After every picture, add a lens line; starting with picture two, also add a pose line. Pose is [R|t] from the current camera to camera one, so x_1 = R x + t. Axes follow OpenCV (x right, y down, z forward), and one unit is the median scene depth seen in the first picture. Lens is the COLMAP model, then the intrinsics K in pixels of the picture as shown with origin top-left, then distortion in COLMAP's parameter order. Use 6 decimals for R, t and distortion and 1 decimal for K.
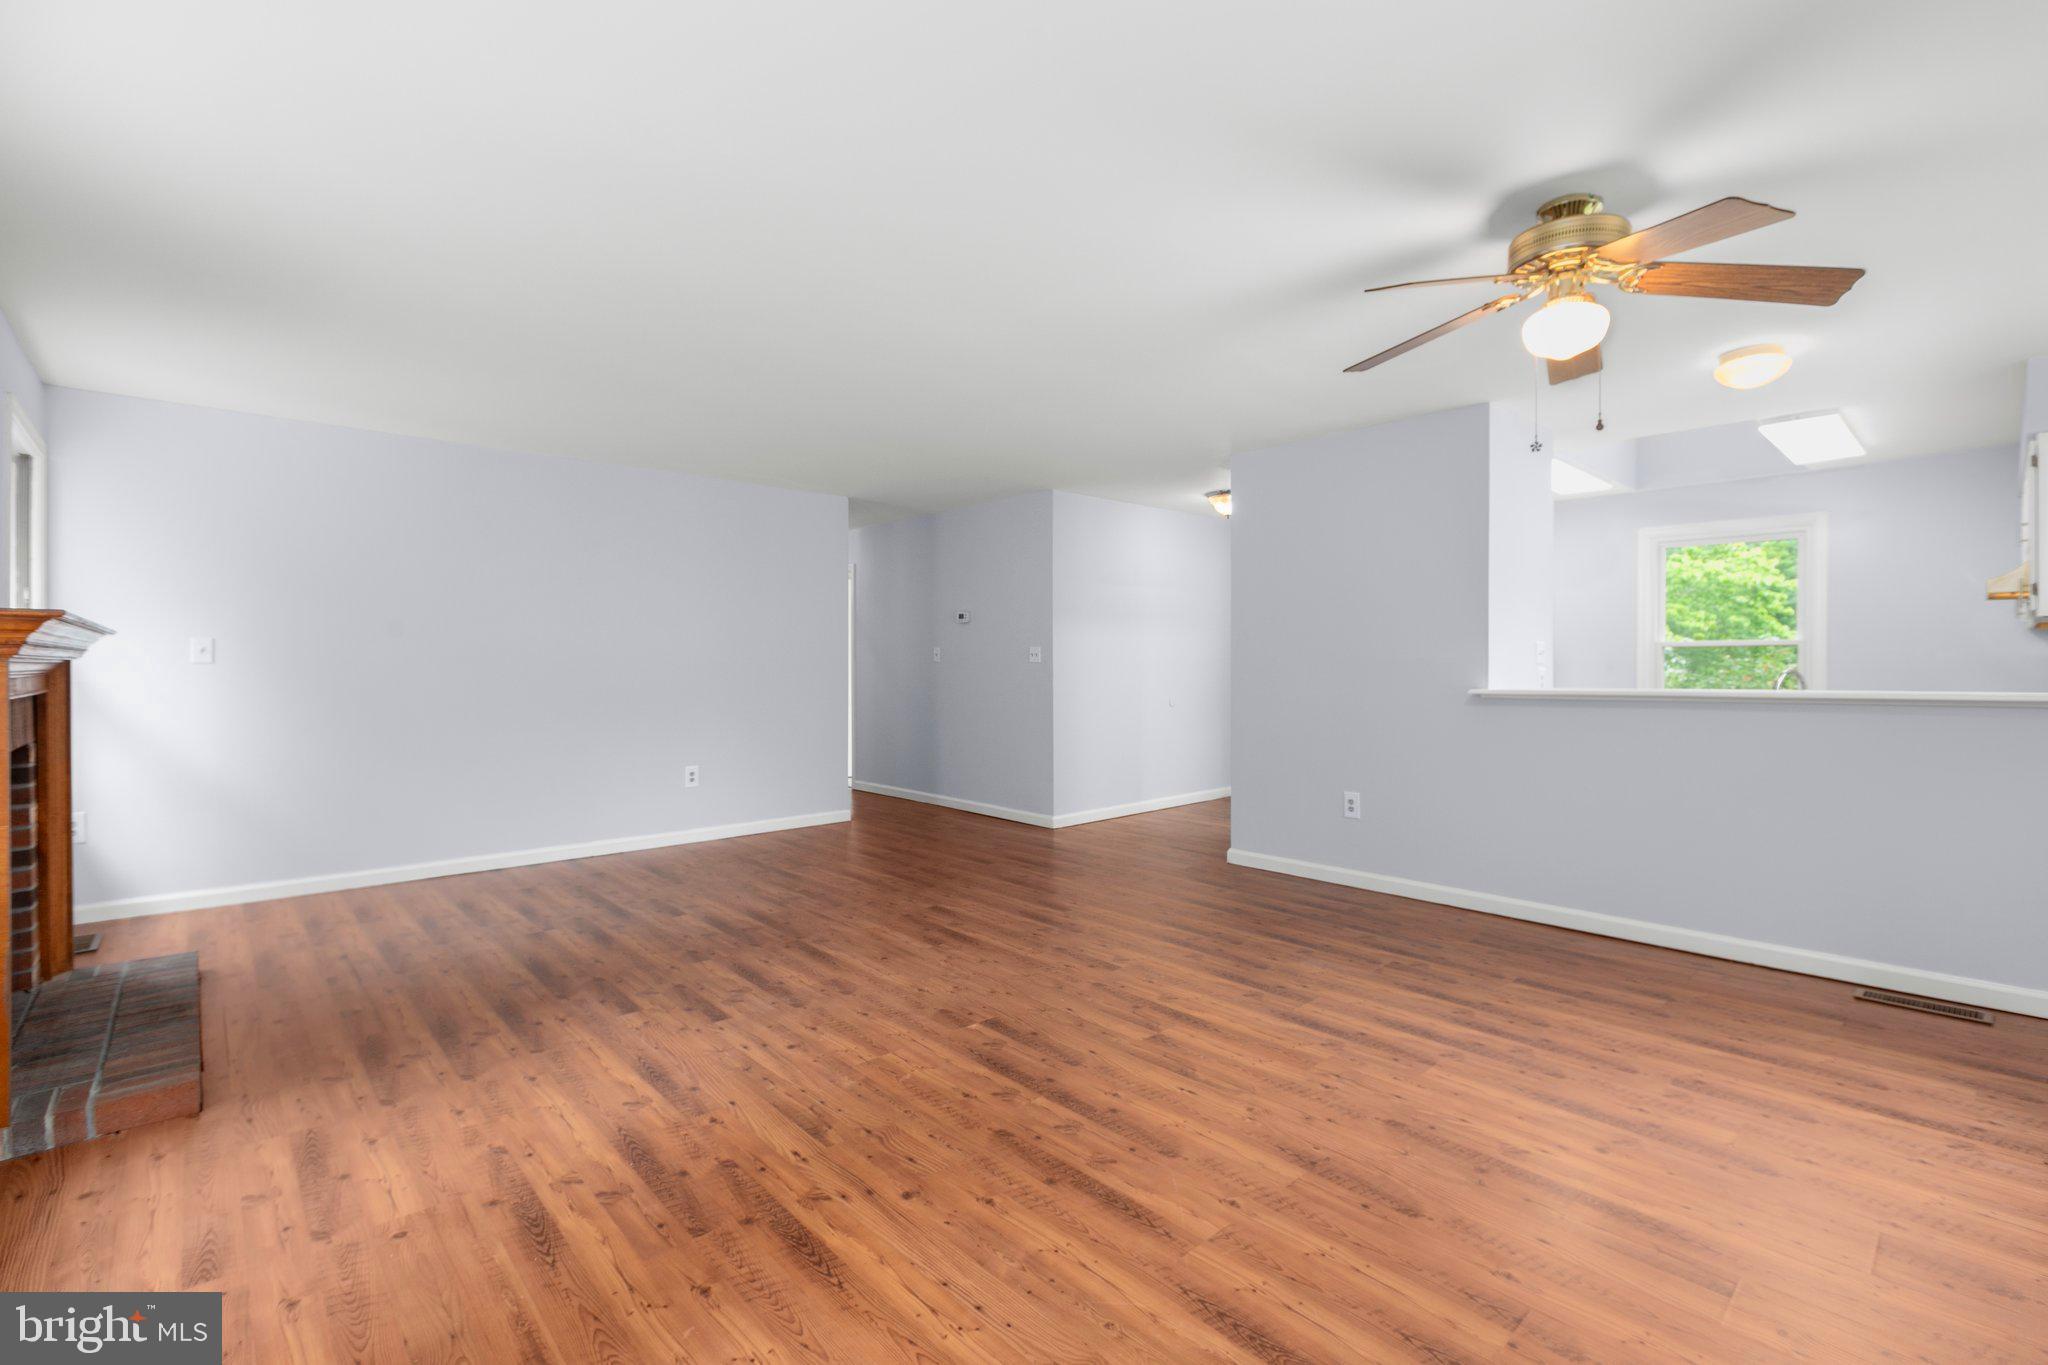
lens RADIAL K [[908.3, 0, 1029.7], [0, 908.3, 664.7], [0, 0, 1]] dist [0.000646, -0.000312]
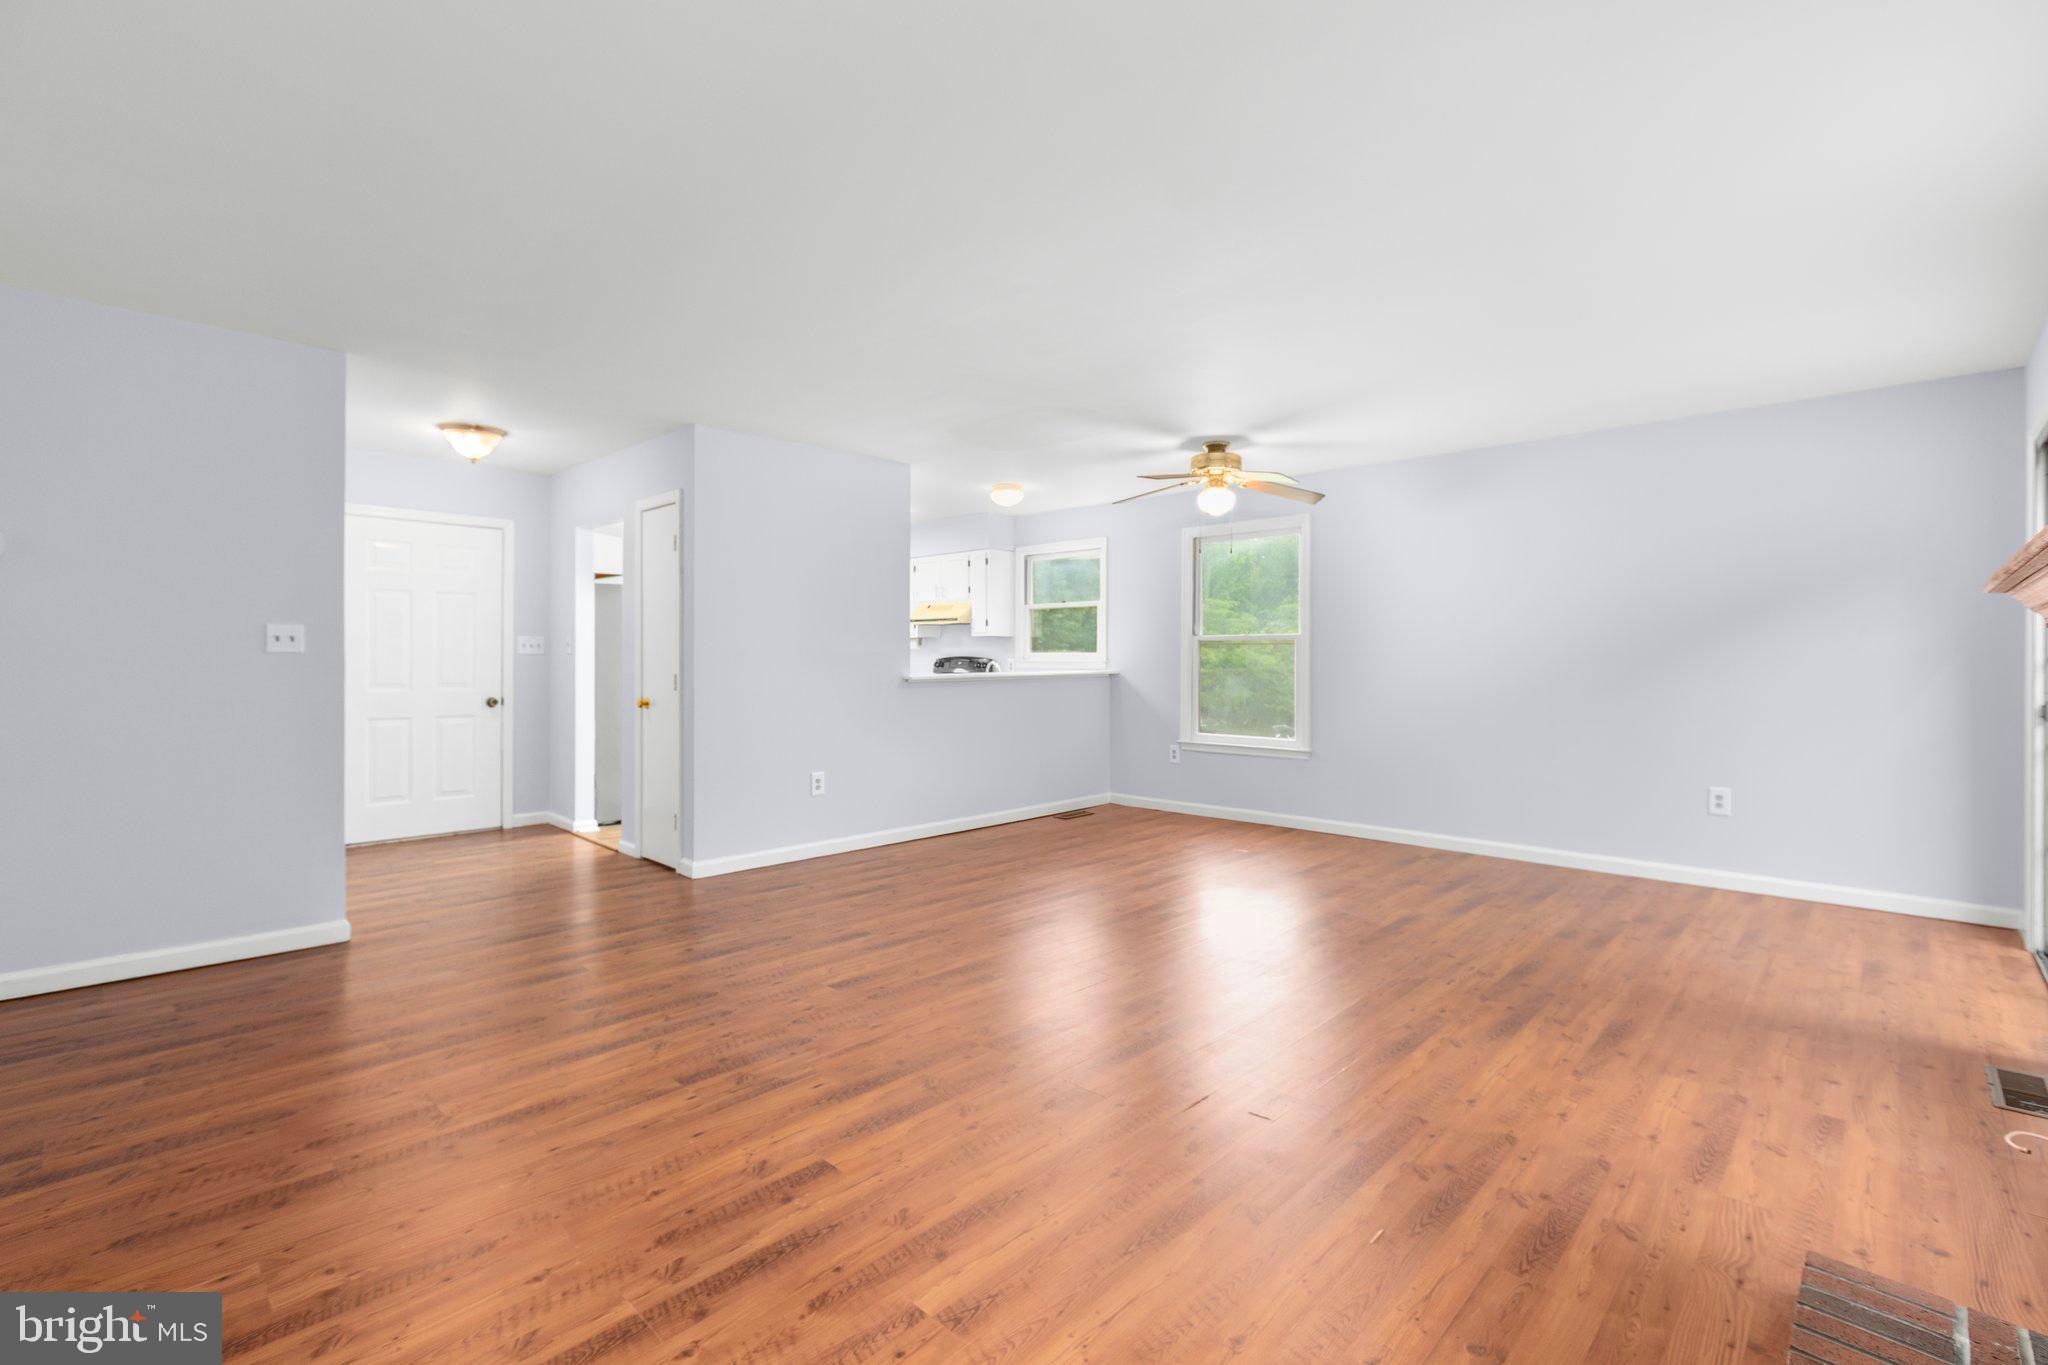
lens RADIAL K [[908.3, 0, 1029.7], [0, 908.3, 664.7], [0, 0, 1]] dist [0.000646, -0.000312]
pose [[-0.064930, -0.006663, 0.997868, -1.283617], [-0.001904, 0.999977, 0.006554, 0.000412], [-0.997888, -0.001475, -0.064941, 1.342612]]
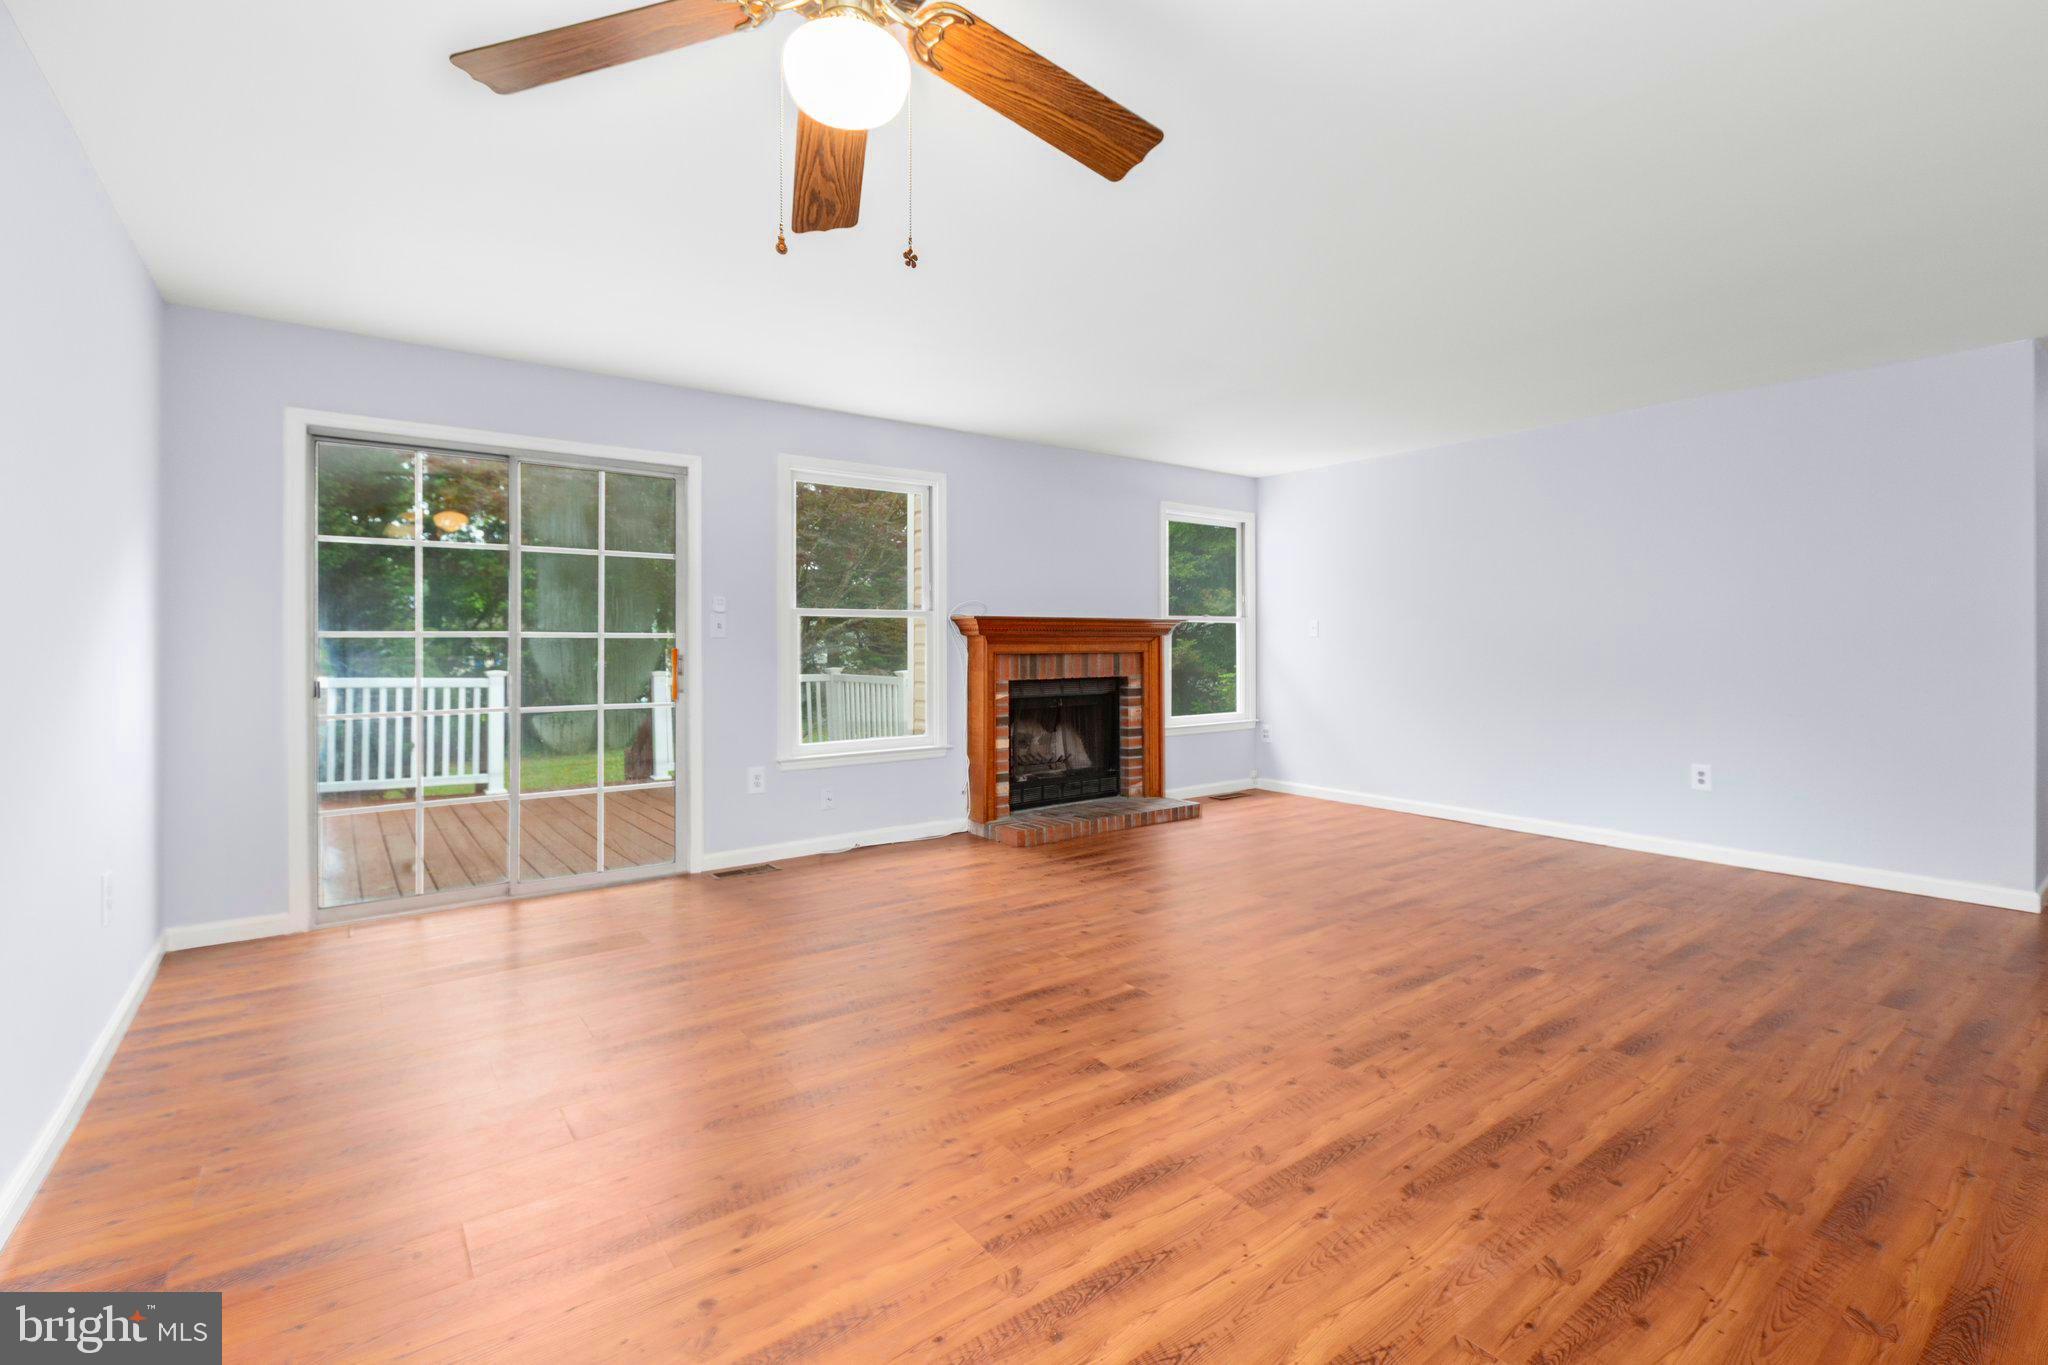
lens RADIAL K [[915.0, 0, 1019.0], [0, 915.0, 638.2], [0, 0, 1]] dist [0.000384, -0.000033]
pose [[-0.105556, -0.000773, -0.994413, 1.008536], [0.002281, 0.999997, -0.001020, 0.001428], [0.994411, -0.002376, -0.105554, 1.005206]]
